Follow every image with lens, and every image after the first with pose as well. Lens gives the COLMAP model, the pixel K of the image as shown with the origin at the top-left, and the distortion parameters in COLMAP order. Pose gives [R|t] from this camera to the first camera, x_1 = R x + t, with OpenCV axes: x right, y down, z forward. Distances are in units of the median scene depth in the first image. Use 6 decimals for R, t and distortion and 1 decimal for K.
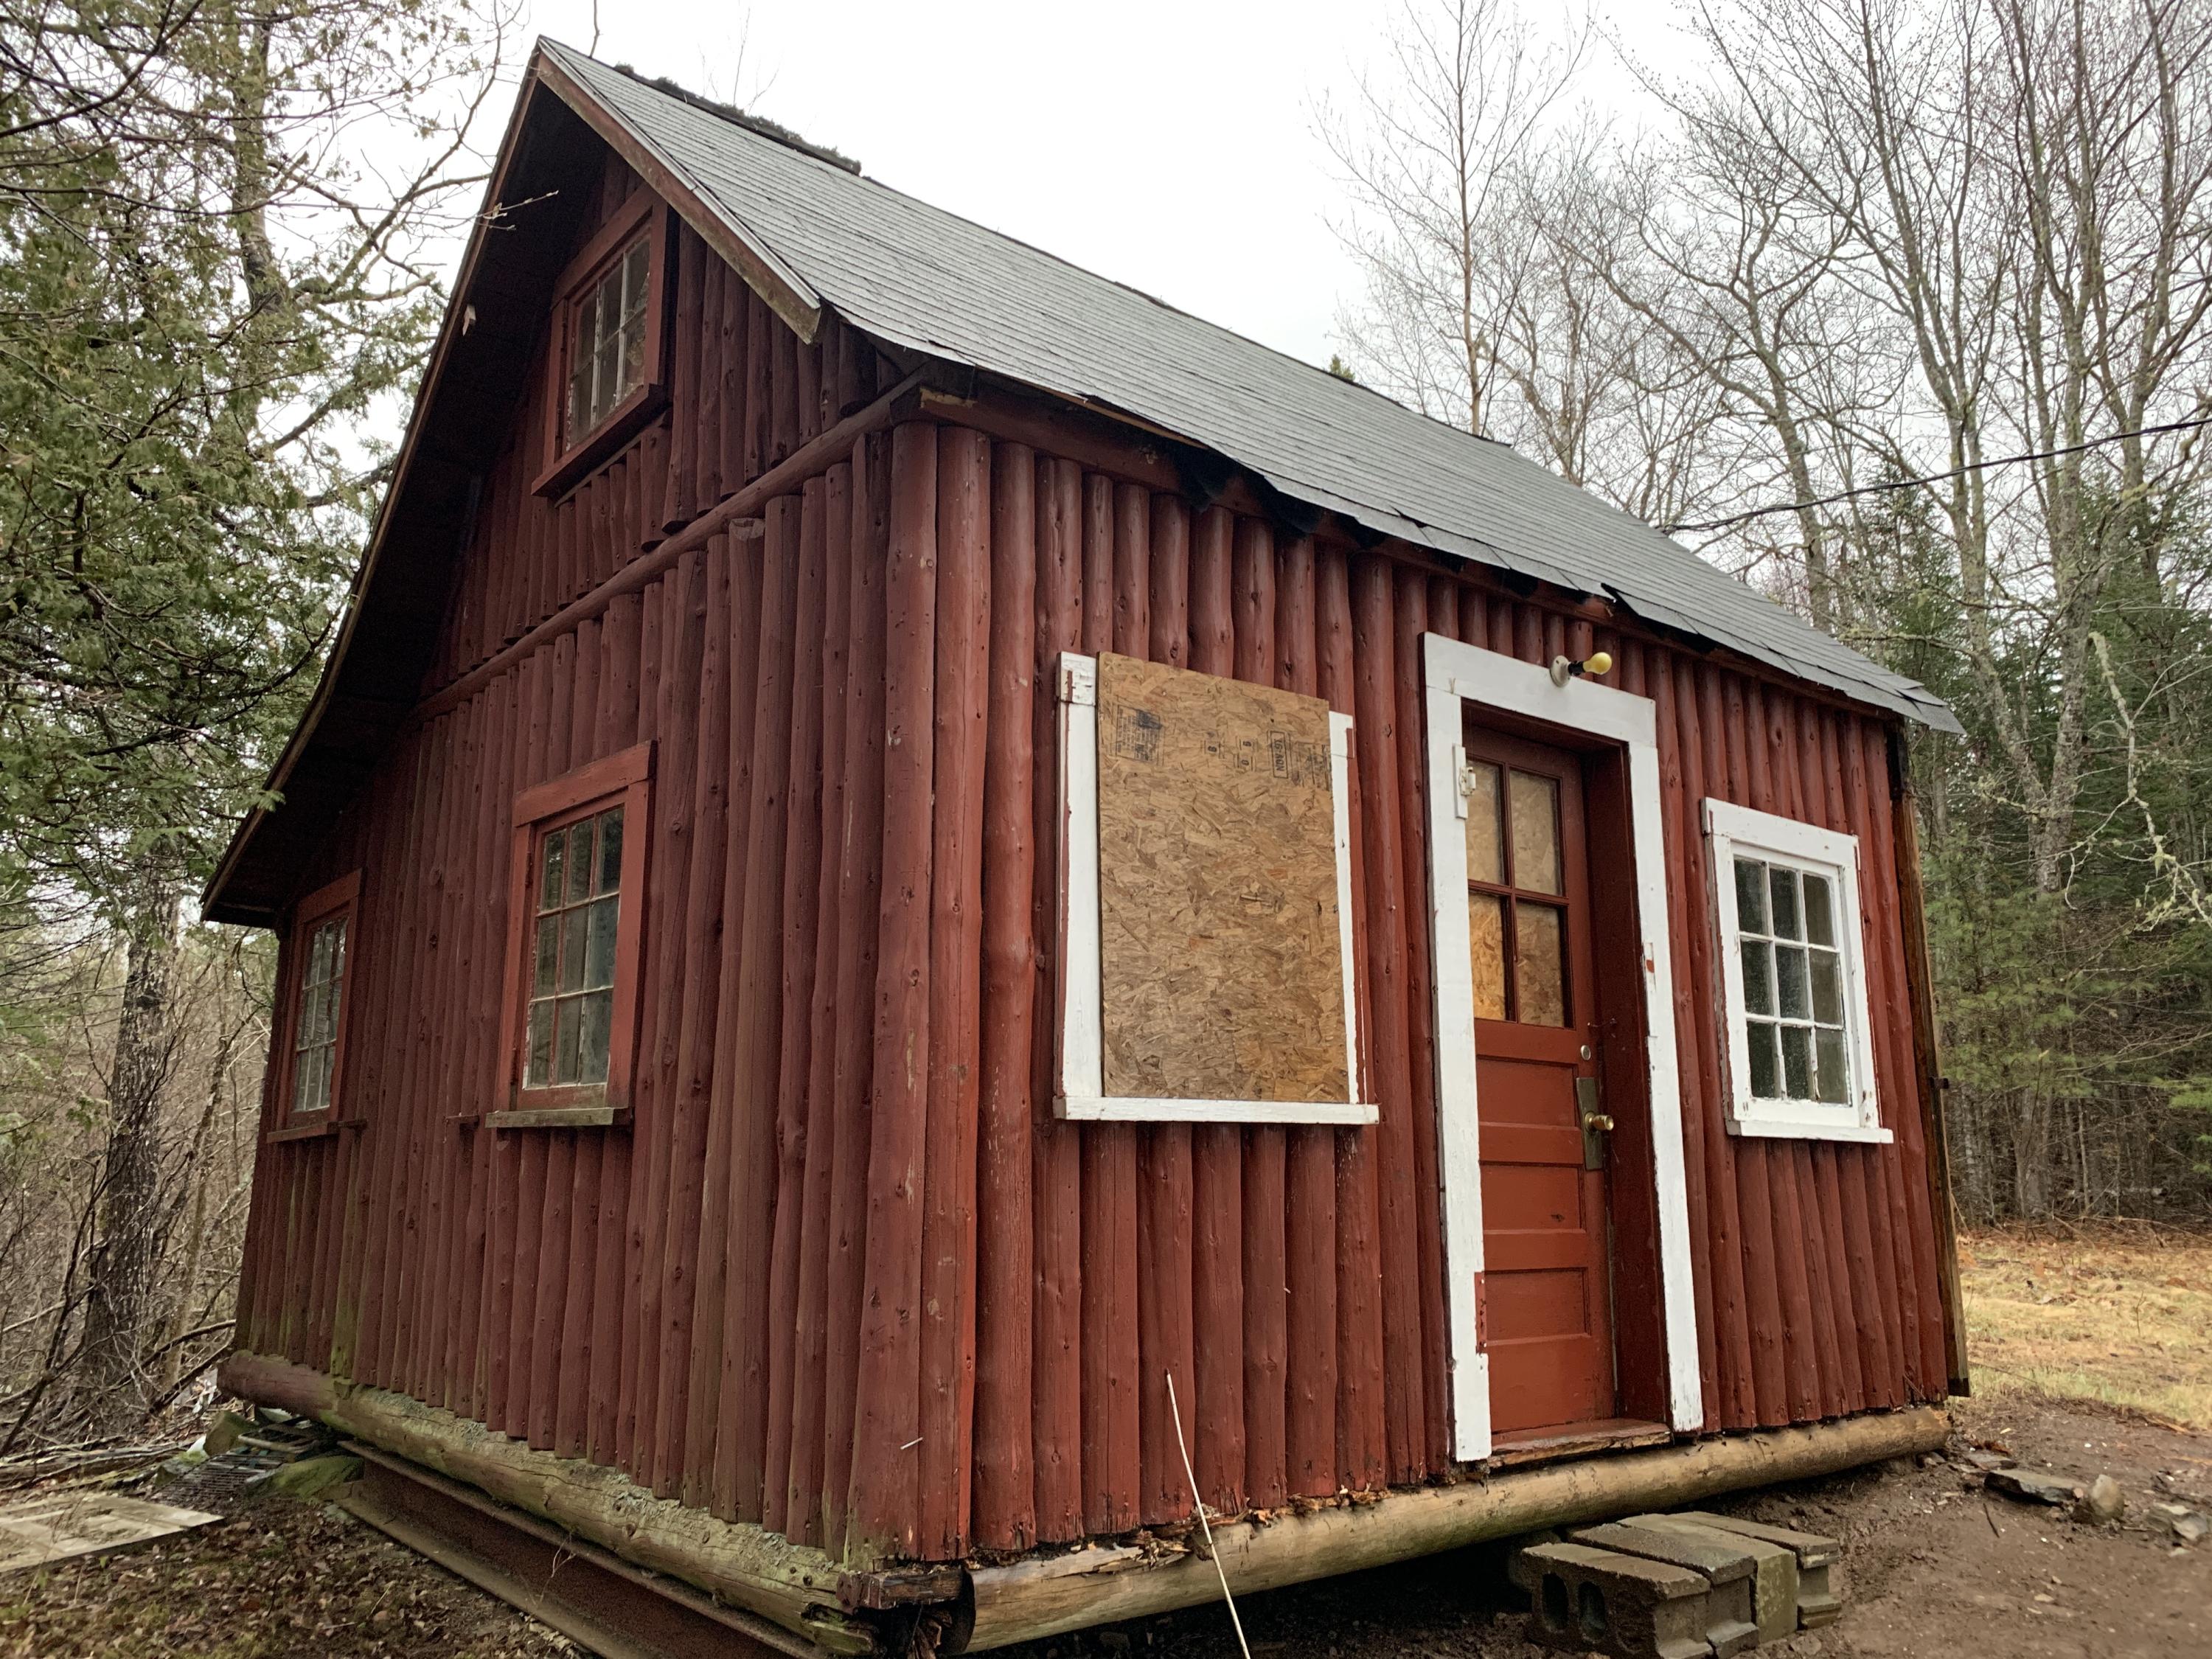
lens RADIAL K [[1685.6, 0, 1106.0], [0, 1685.6, 829.5], [0, 0, 1]] dist [0.005760, -0.006629]
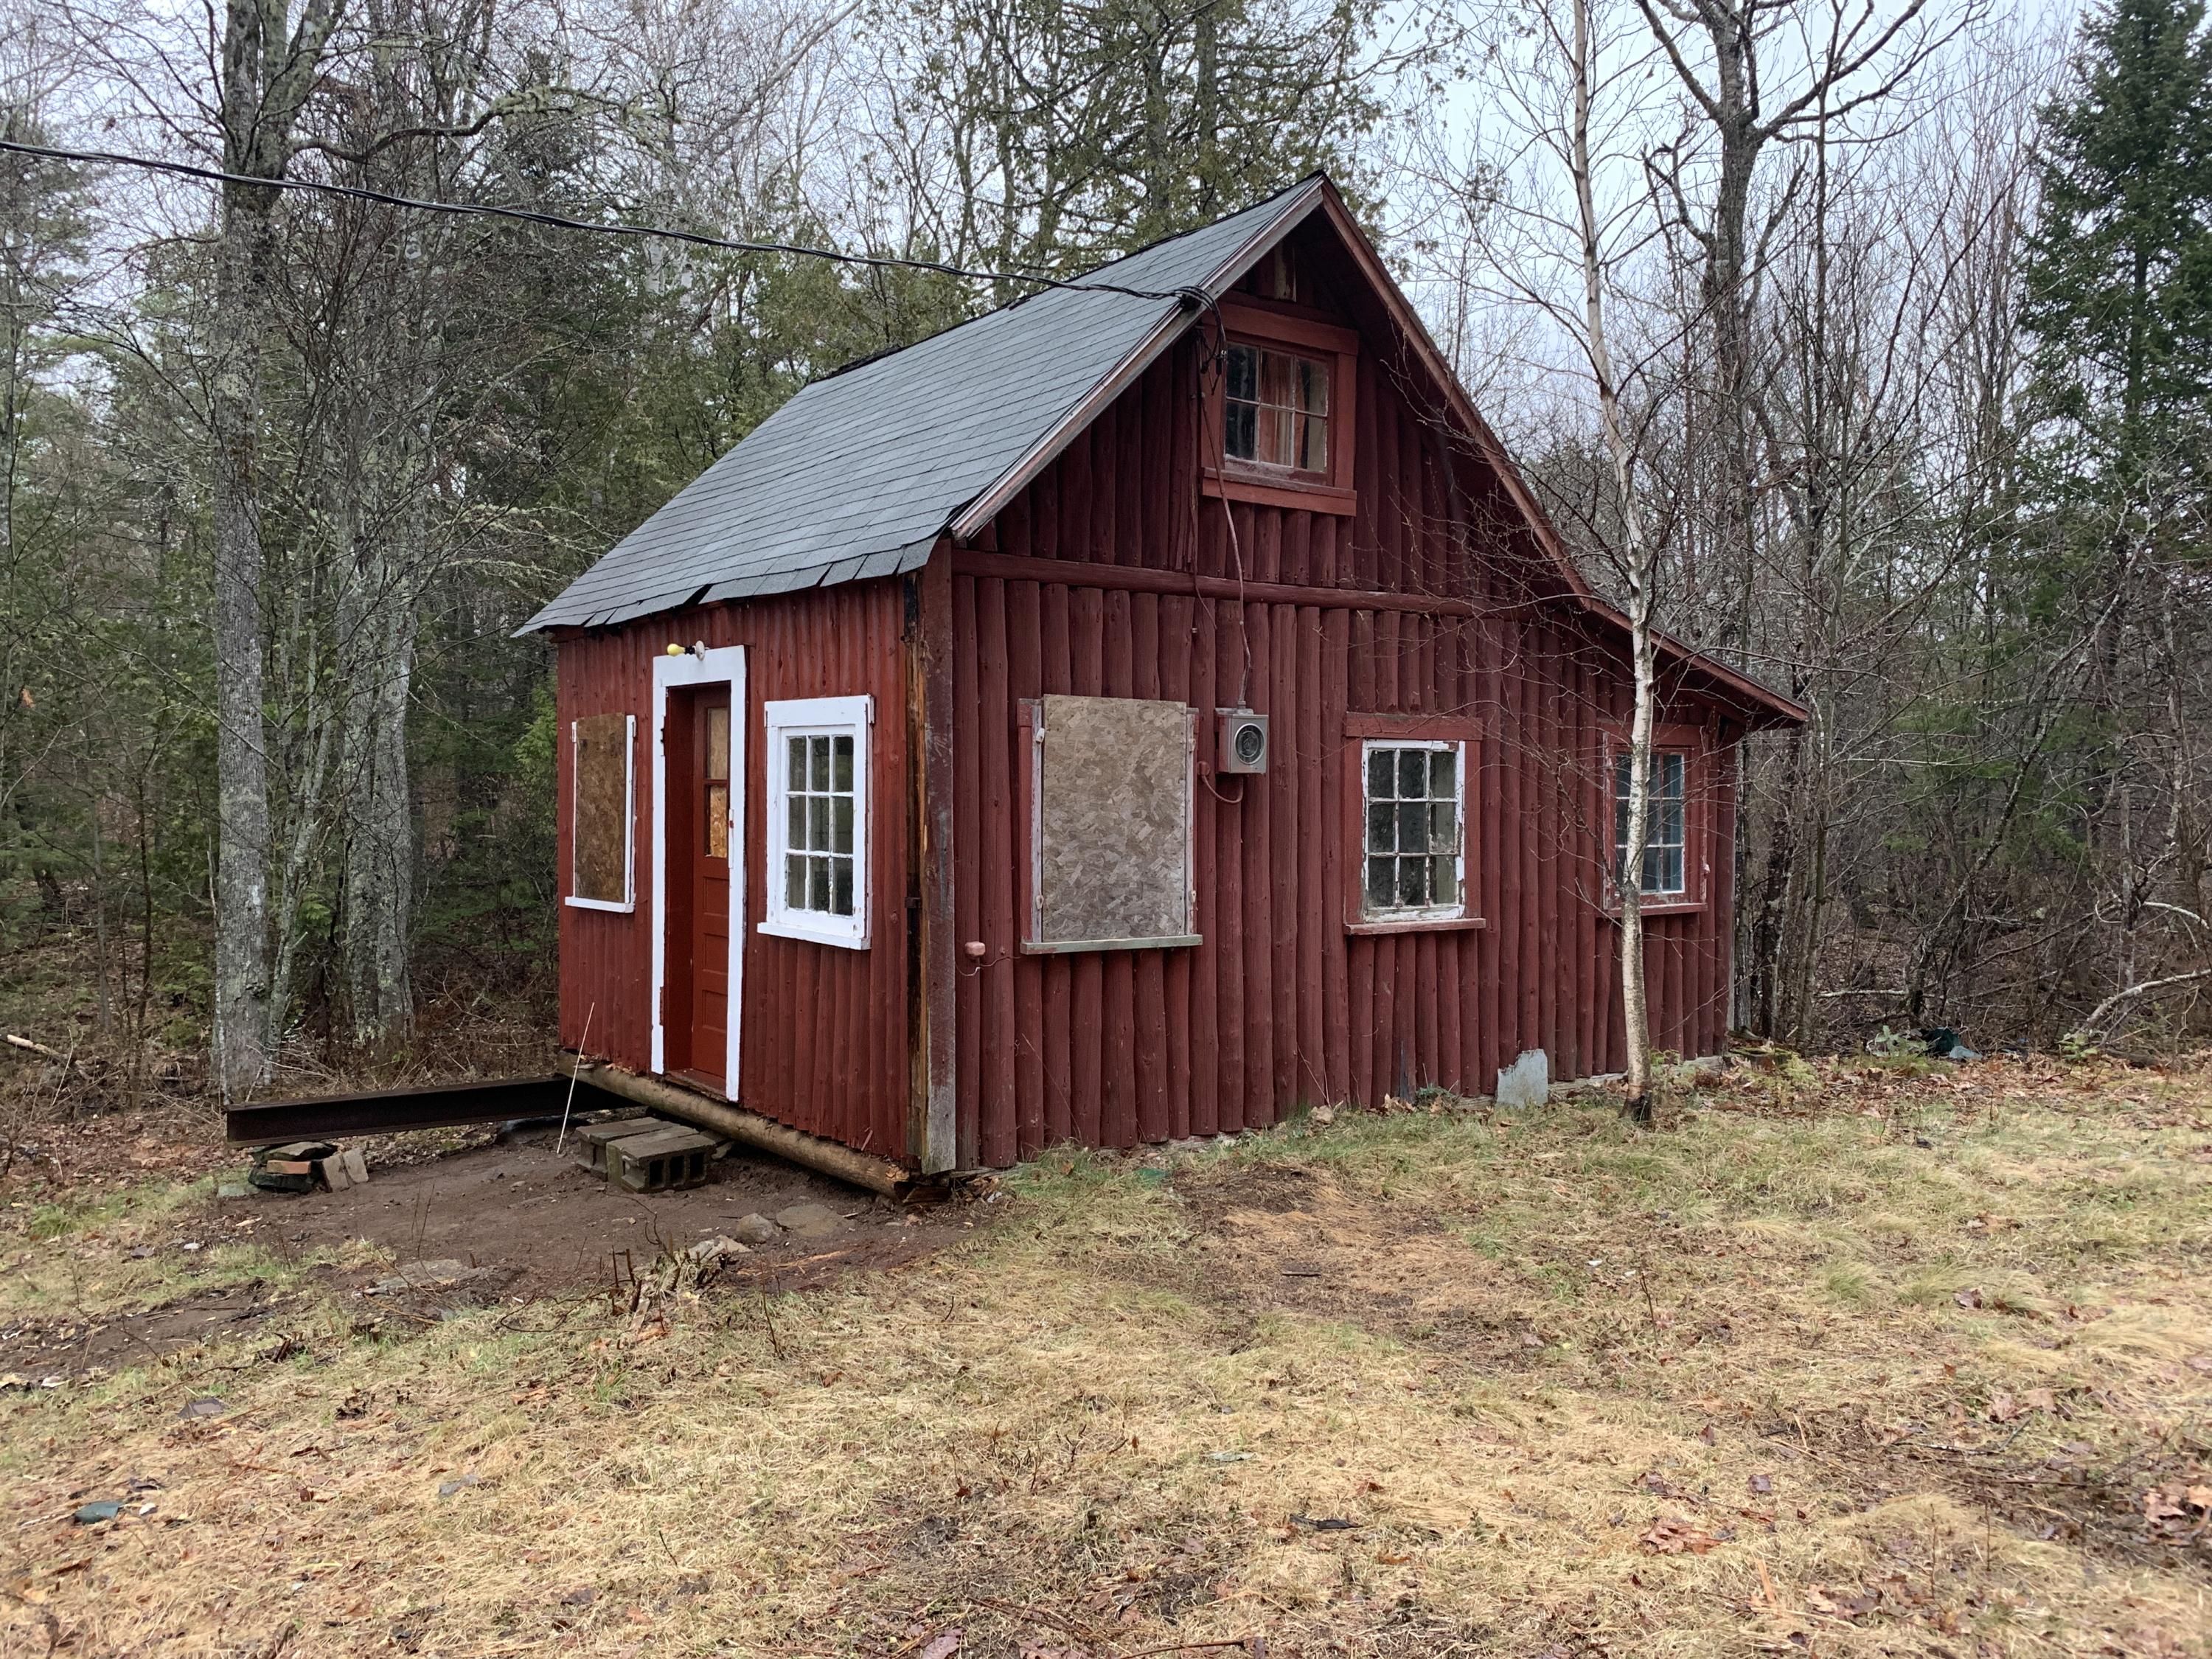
lens RADIAL K [[1691.0, 0, 1107.3], [0, 1691.0, 799.8], [0, 0, 1]] dist [0.008039, 0.002626]
pose [[-0.016304, 0.012215, -0.999792, 1.796588], [0.212872, 0.977043, 0.008465, 0.112847], [0.976944, -0.212690, -0.018530, 1.294549]]
